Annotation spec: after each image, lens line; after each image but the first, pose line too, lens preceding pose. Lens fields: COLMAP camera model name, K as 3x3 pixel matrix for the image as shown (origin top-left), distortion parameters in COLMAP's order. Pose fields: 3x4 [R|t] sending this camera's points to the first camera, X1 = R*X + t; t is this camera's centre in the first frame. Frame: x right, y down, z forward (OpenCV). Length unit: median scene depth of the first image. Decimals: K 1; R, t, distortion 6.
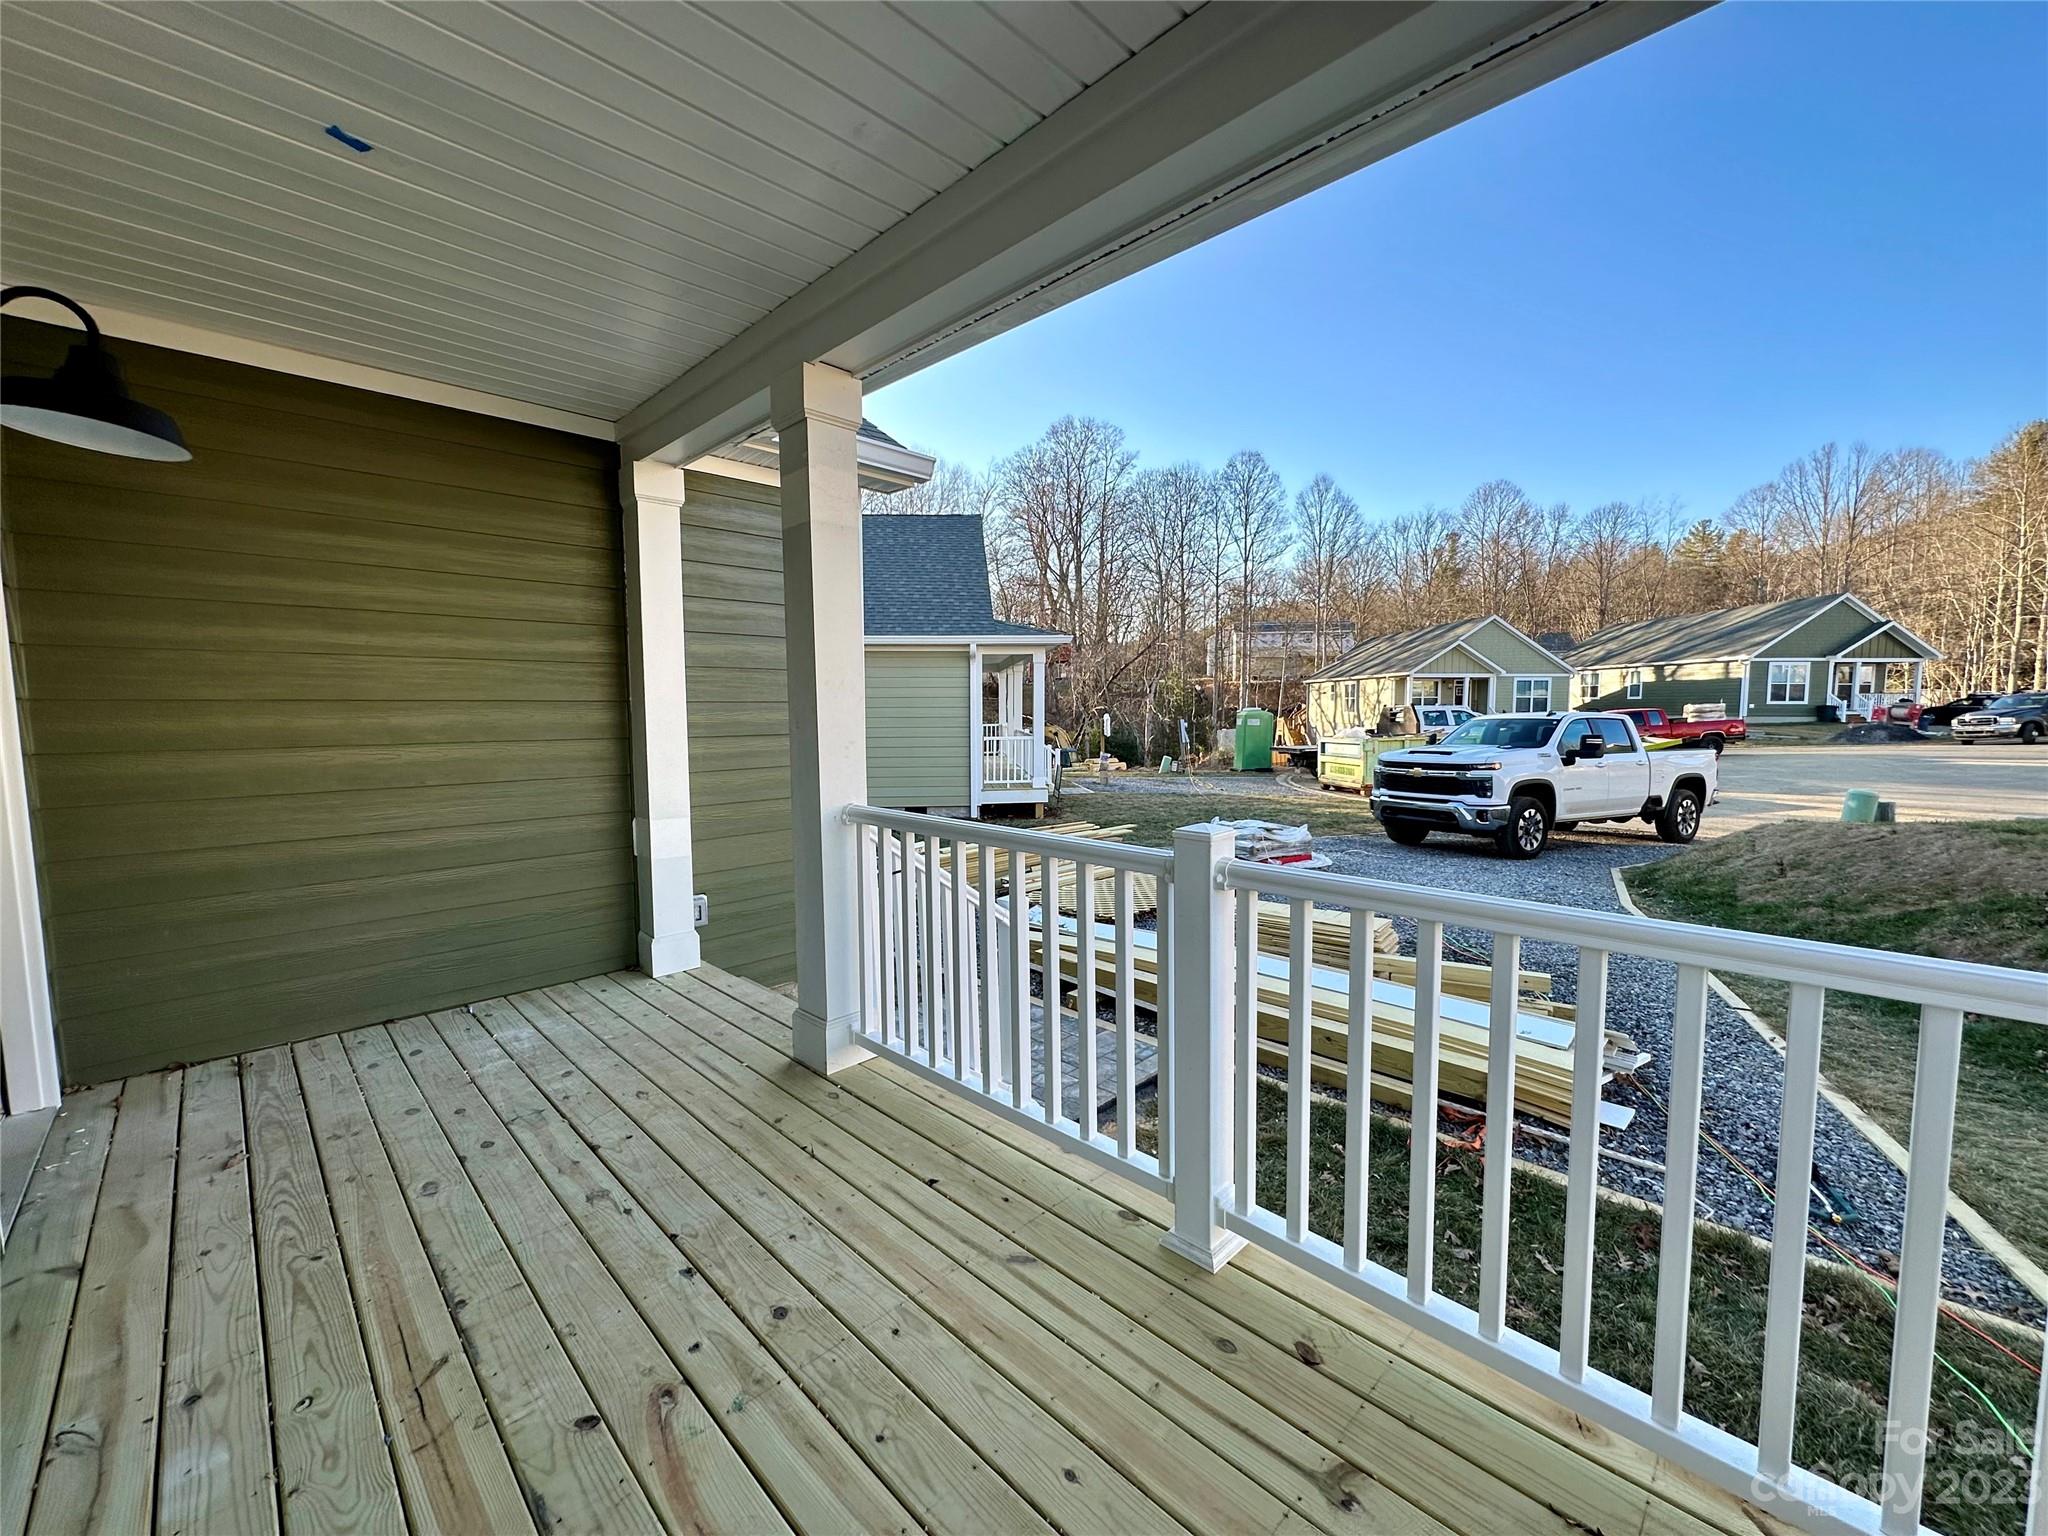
lens RADIAL K [[814.0, 0, 1027.1], [0, 814.0, 768.7], [0, 0, 1]] dist [-0.001775, 0.000316]
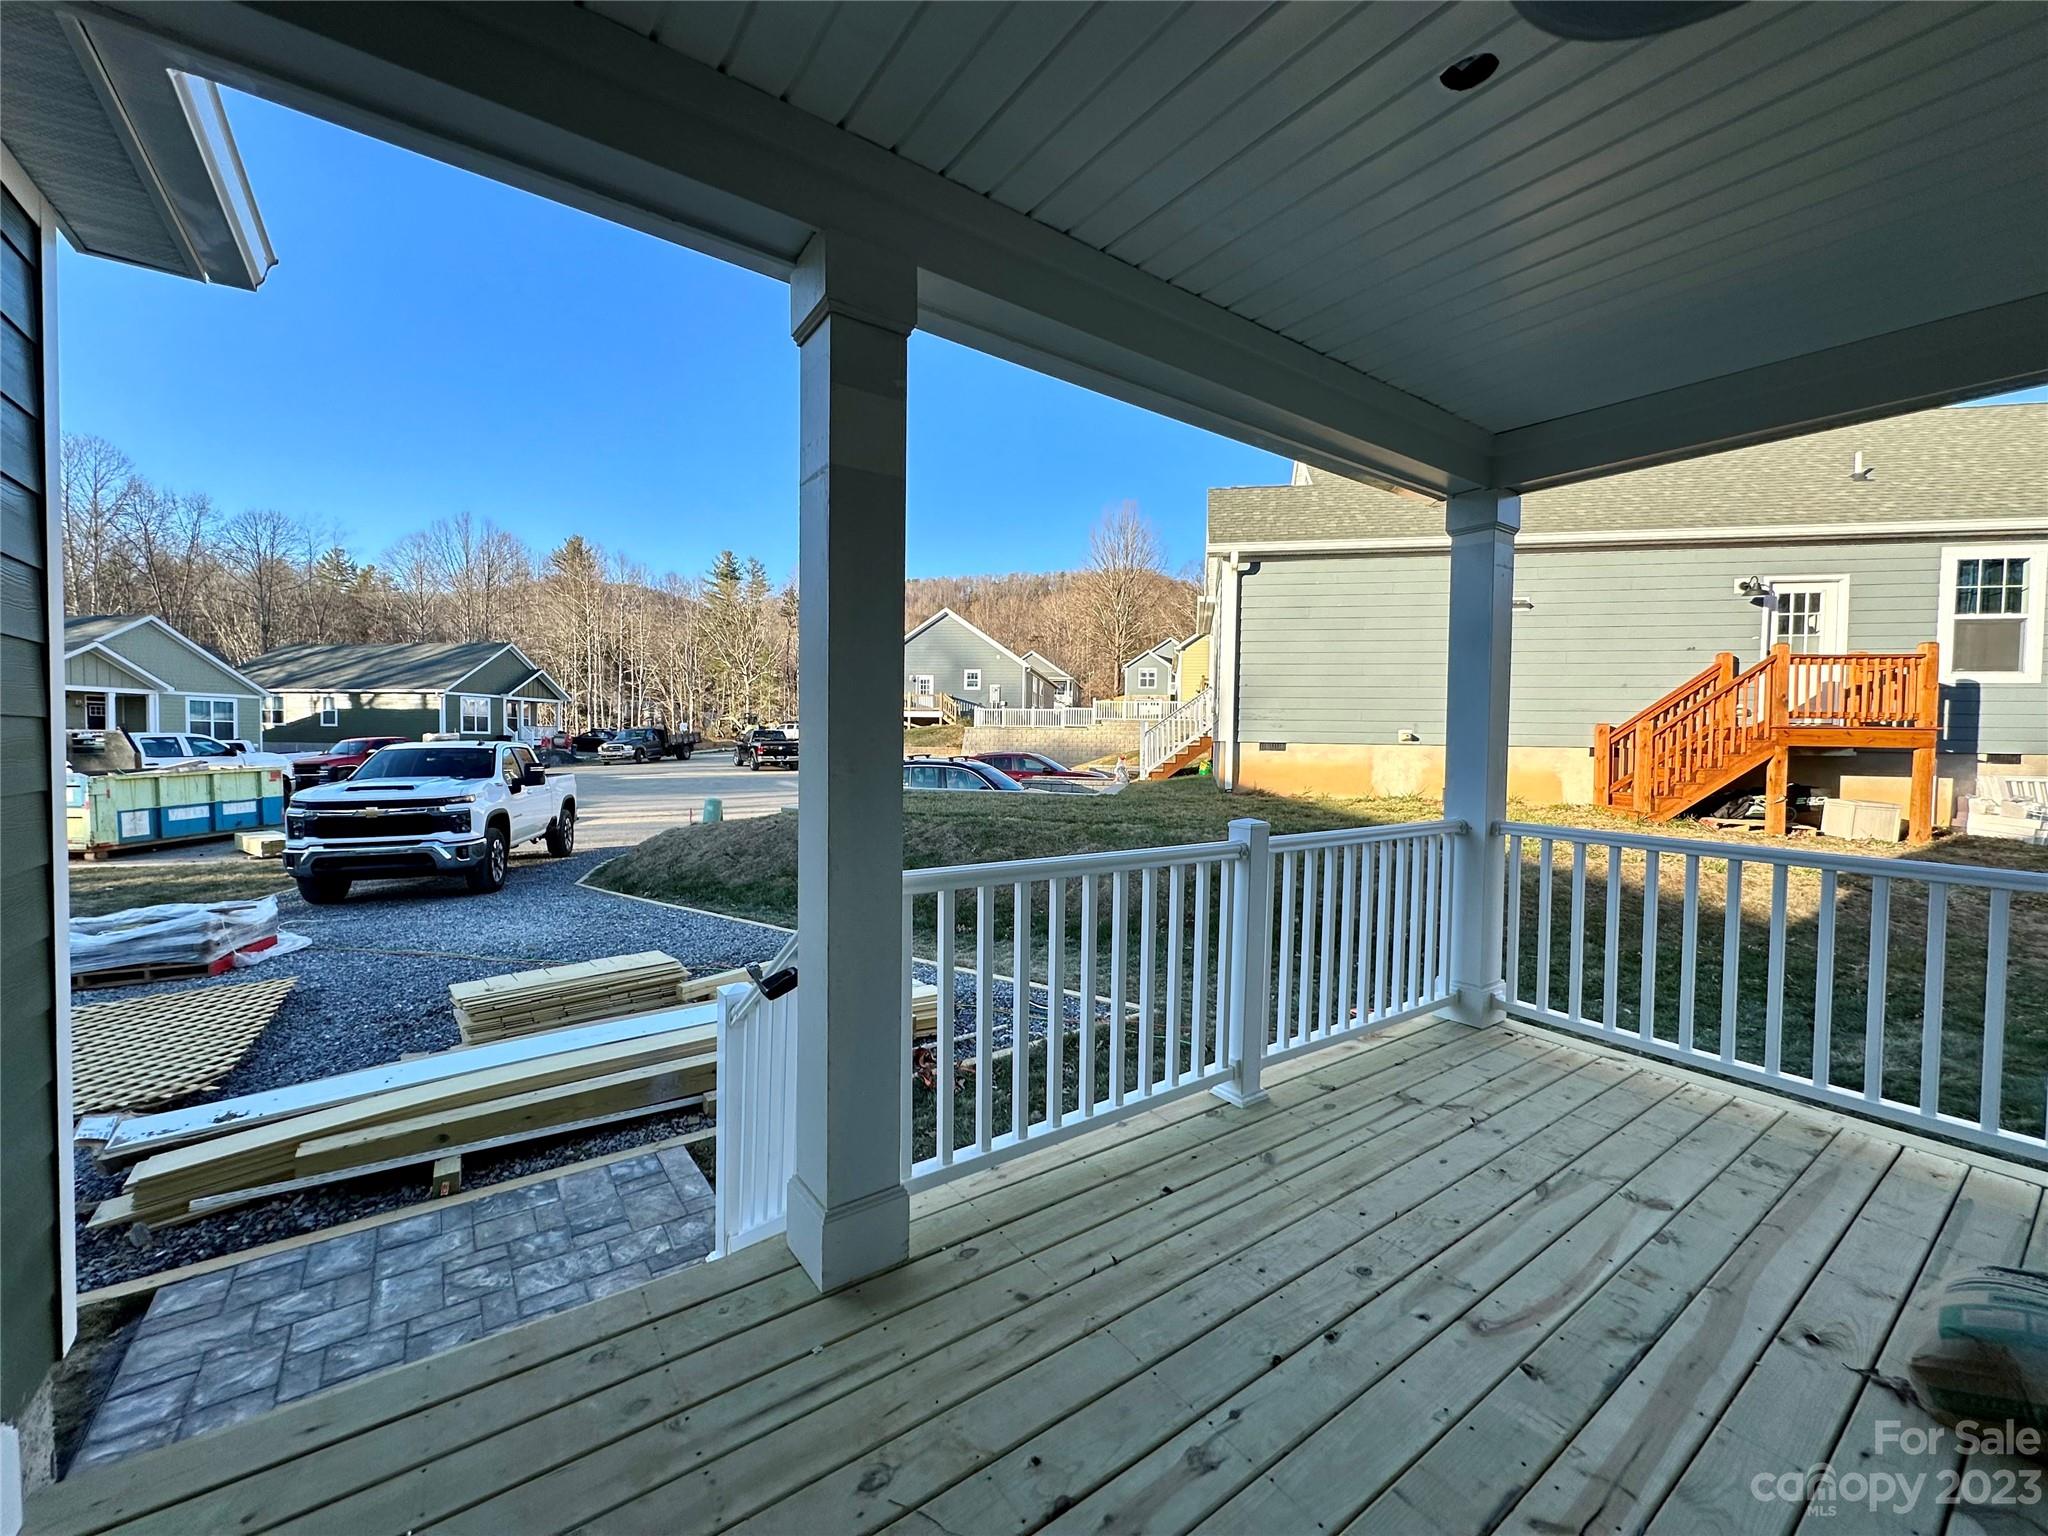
lens RADIAL K [[814.0, 0, 1023.5], [0, 814.0, 762.1], [0, 0, 1]] dist [-0.001775, 0.000316]
pose [[0.167968, -0.020599, 0.985577, -0.204177], [0.062188, 0.998012, 0.010260, -0.012083], [-0.983829, 0.059568, 0.168916, 0.168375]]
